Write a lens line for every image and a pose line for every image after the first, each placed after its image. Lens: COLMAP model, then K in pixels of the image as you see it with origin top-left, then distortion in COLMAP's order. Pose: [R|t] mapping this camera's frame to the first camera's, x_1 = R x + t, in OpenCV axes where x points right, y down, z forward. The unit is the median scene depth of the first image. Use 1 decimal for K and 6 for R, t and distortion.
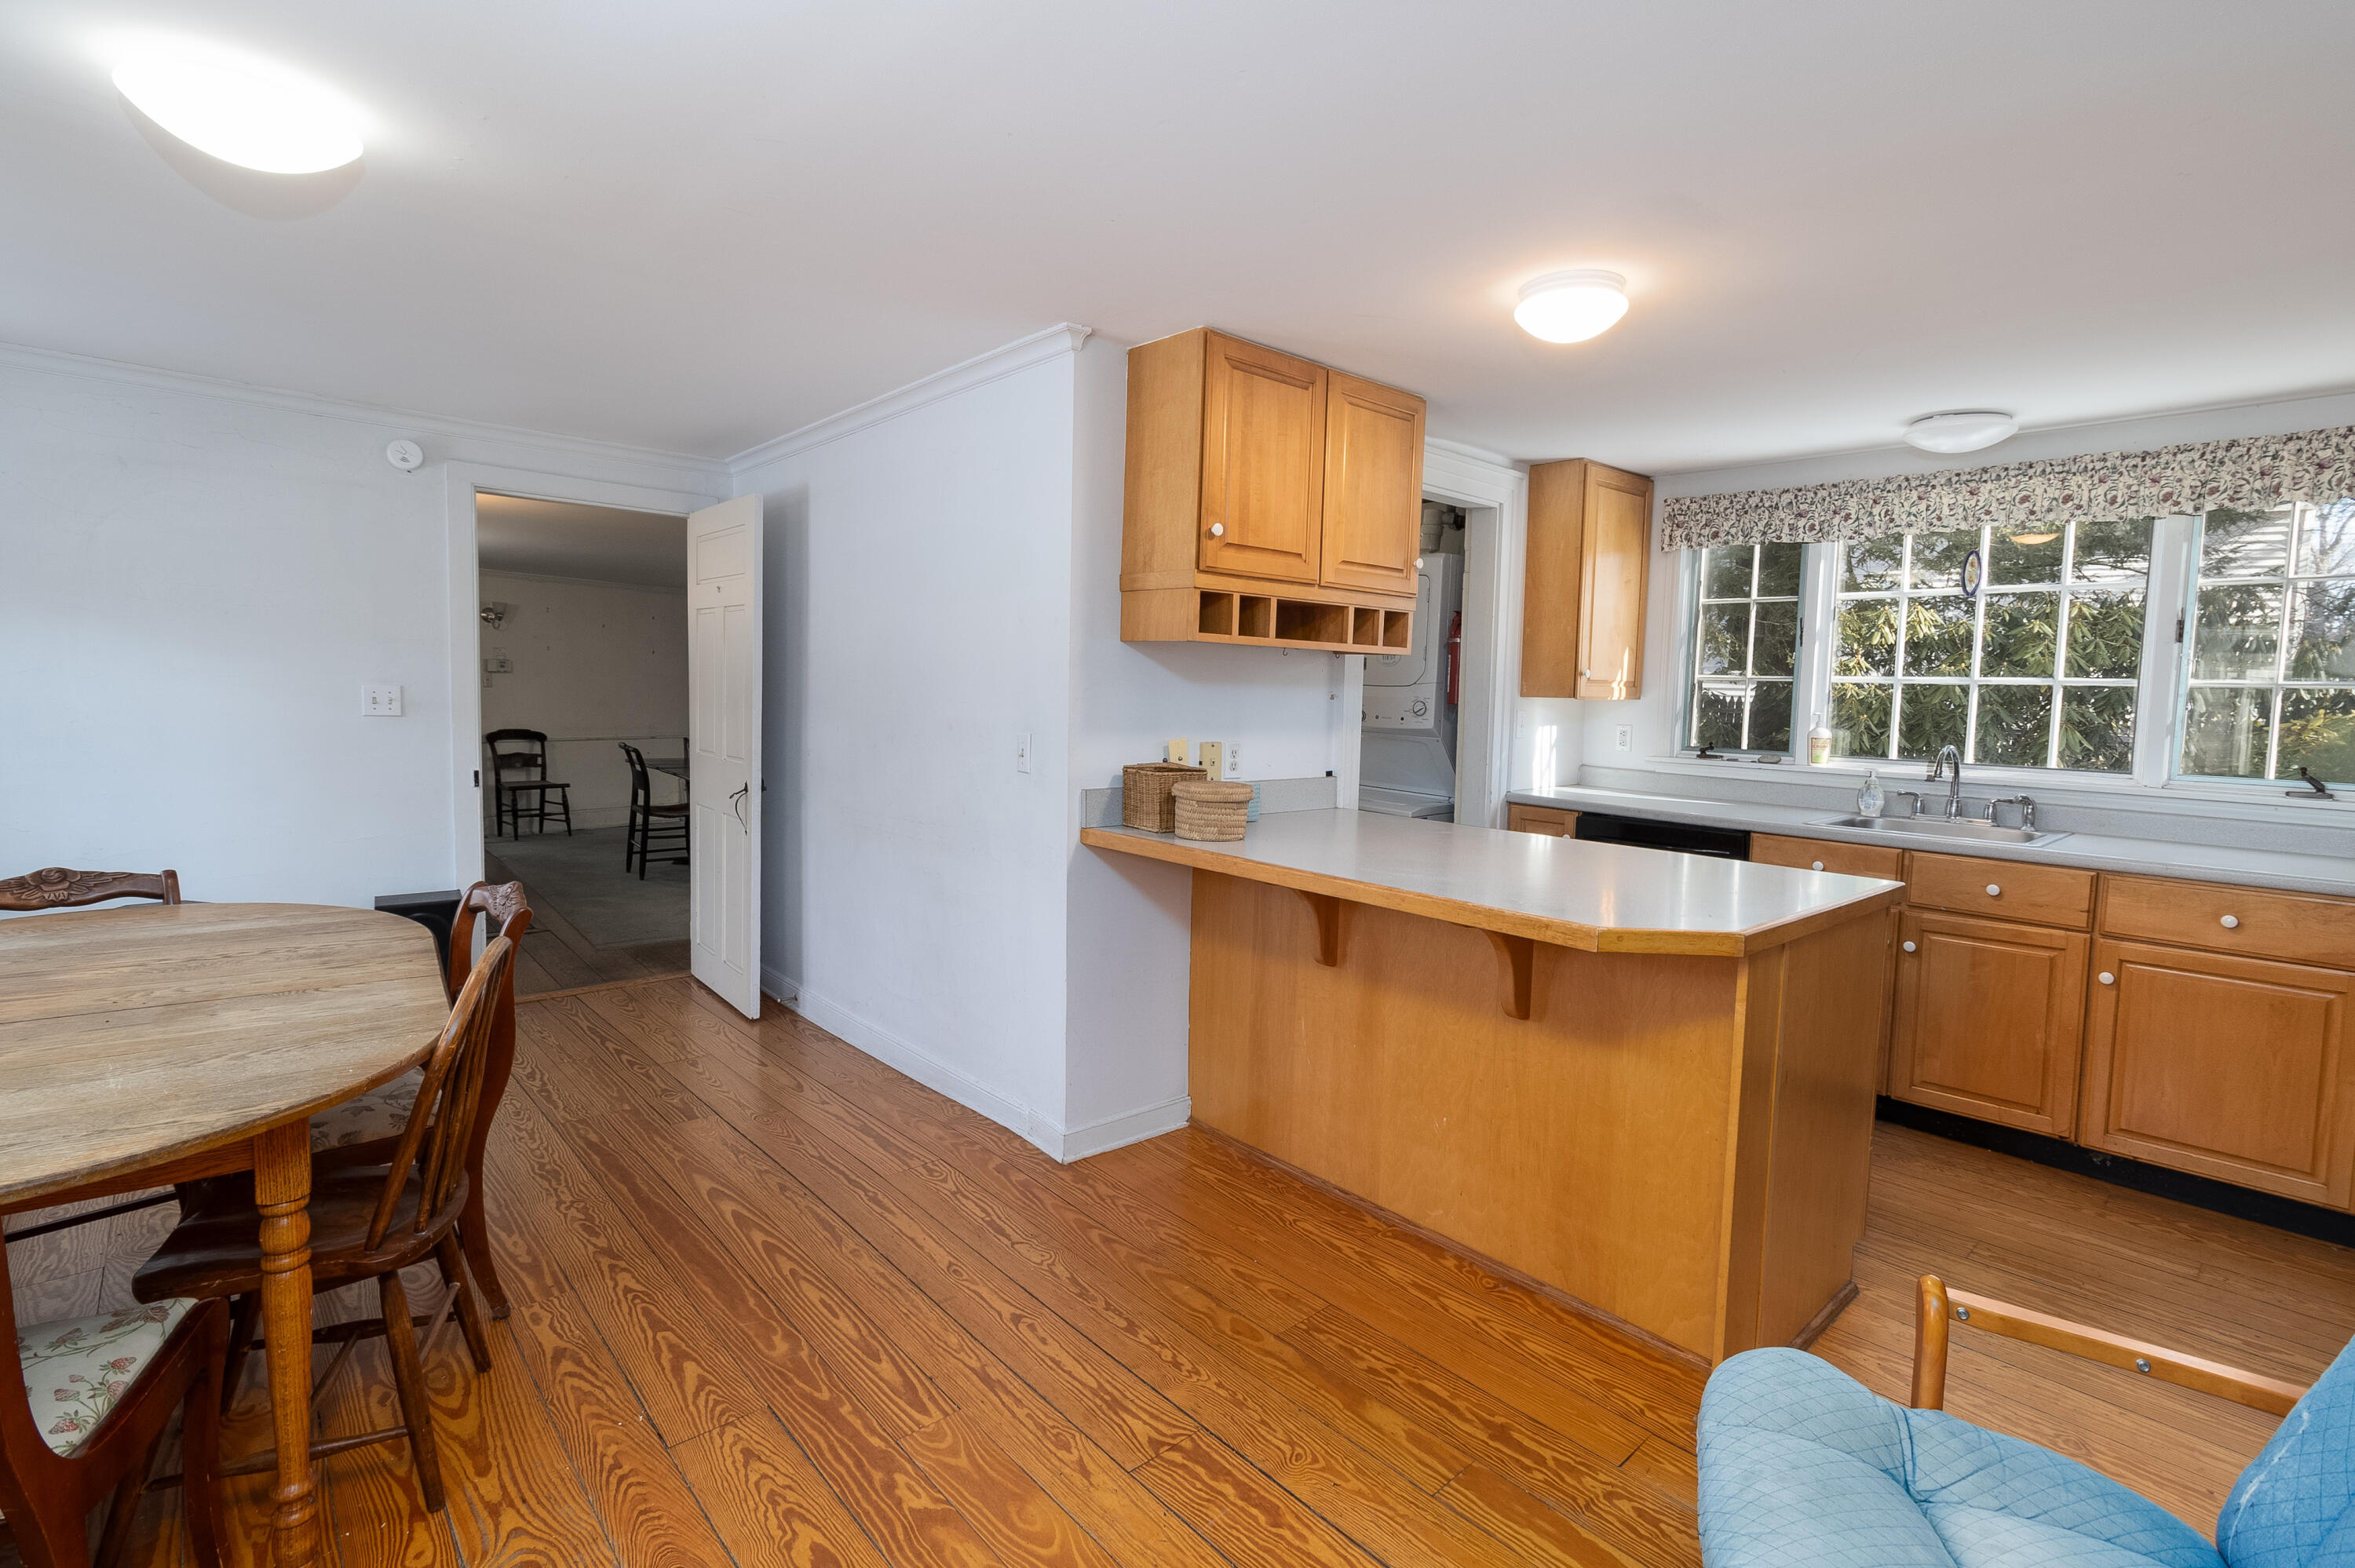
lens RADIAL K [[1081.7, 0, 1192.5], [0, 1081.7, 757.1], [0, 0, 1]] dist [0.001613, 0.000411]
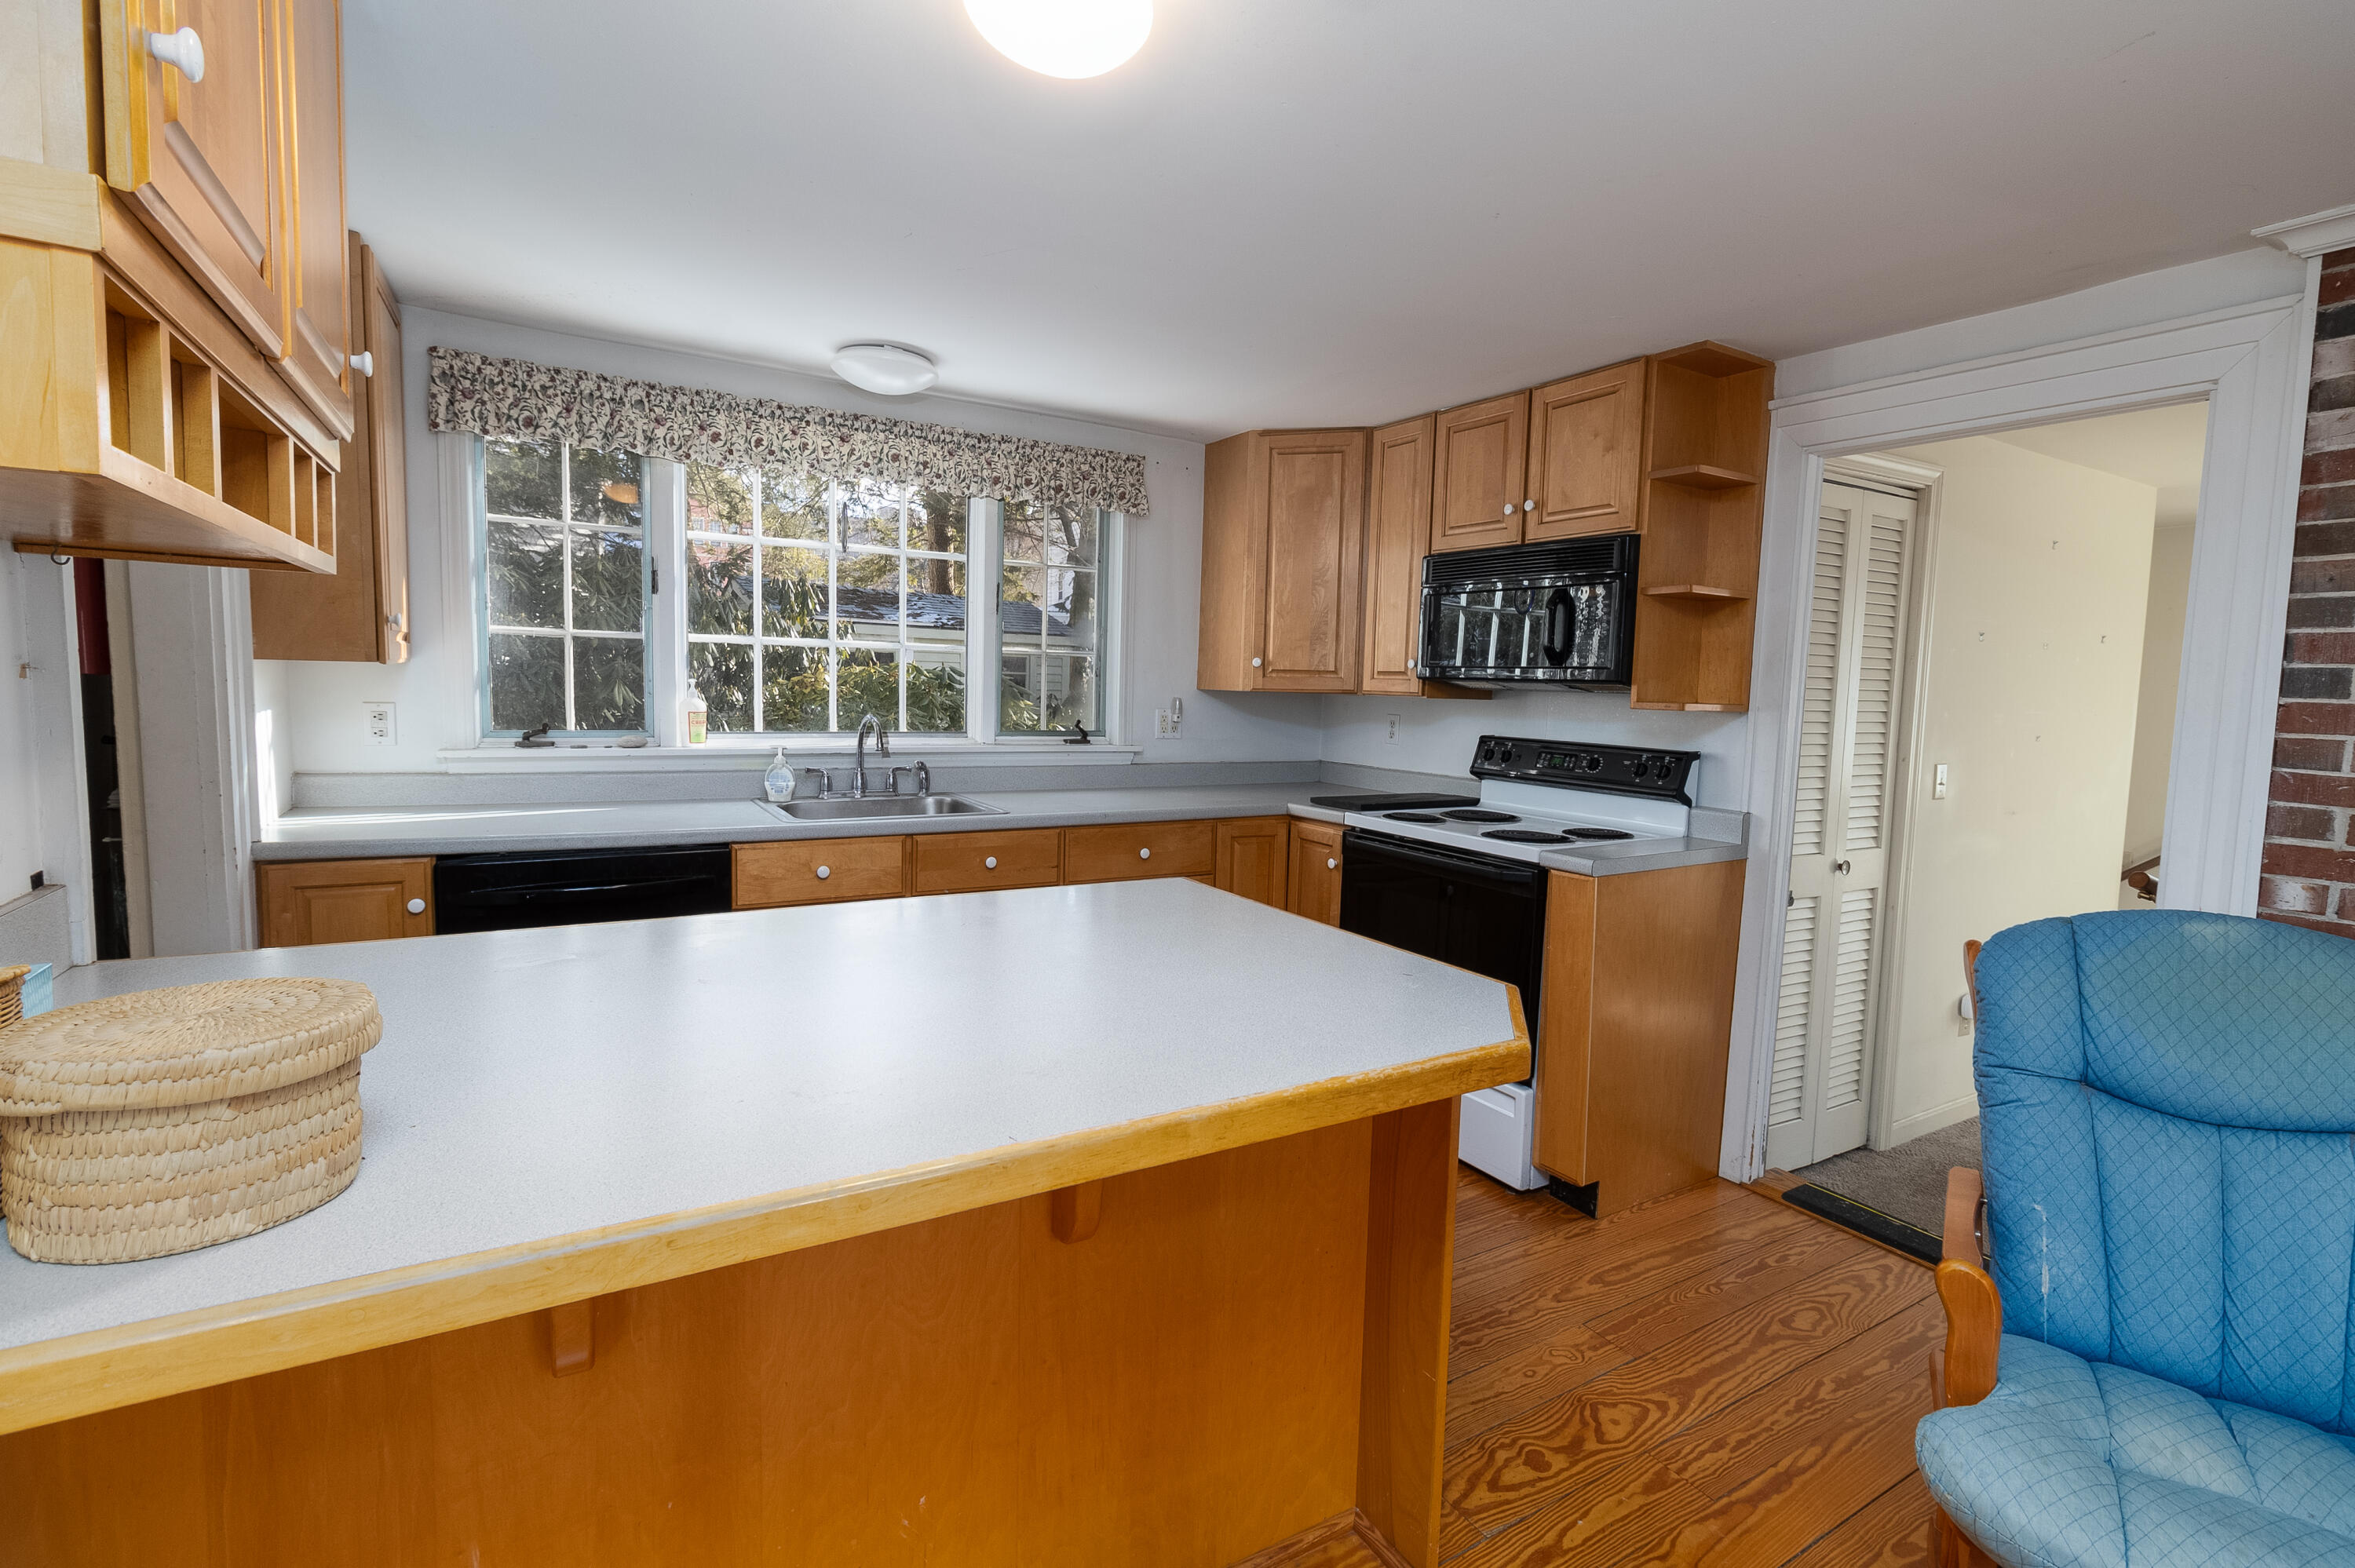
lens RADIAL K [[1081.7, 0, 1192.5], [0, 1081.7, 757.1], [0, 0, 1]] dist [0.001613, 0.000411]
pose [[0.190433, -0.091768, 0.977402, -0.141538], [0.041309, 0.995489, 0.085418, -0.038731], [-0.980831, 0.024109, 0.193364, 0.508853]]
